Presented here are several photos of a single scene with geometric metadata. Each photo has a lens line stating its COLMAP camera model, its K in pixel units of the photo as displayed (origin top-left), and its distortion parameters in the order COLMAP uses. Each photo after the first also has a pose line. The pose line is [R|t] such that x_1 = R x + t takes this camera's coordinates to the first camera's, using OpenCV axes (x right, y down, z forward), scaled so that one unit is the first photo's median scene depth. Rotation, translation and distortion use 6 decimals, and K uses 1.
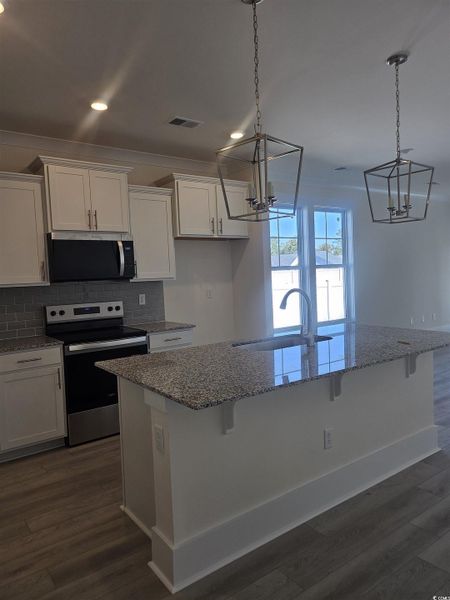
lens RADIAL K [[418.6, 0, 221.5], [0, 418.6, 298.6], [0, 0, 1]] dist [0.037237, -0.003040]
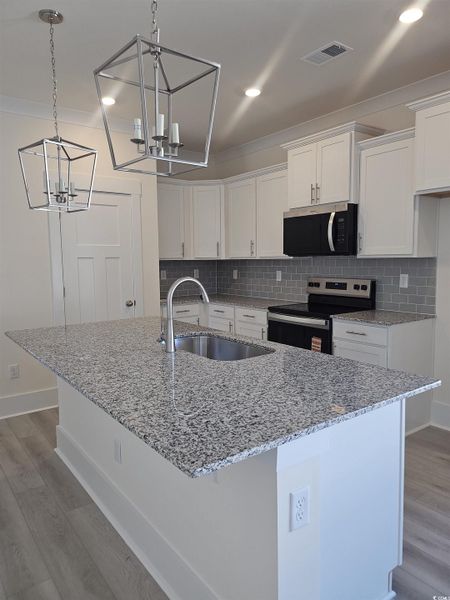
lens RADIAL K [[418.6, 0, 221.5], [0, 418.6, 298.6], [0, 0, 1]] dist [0.037237, -0.003040]
pose [[0.019031, 0.136595, -0.990444, 0.677631], [-0.046696, 0.989664, 0.135591, -0.064672], [0.998728, 0.043669, 0.025213, 0.743640]]
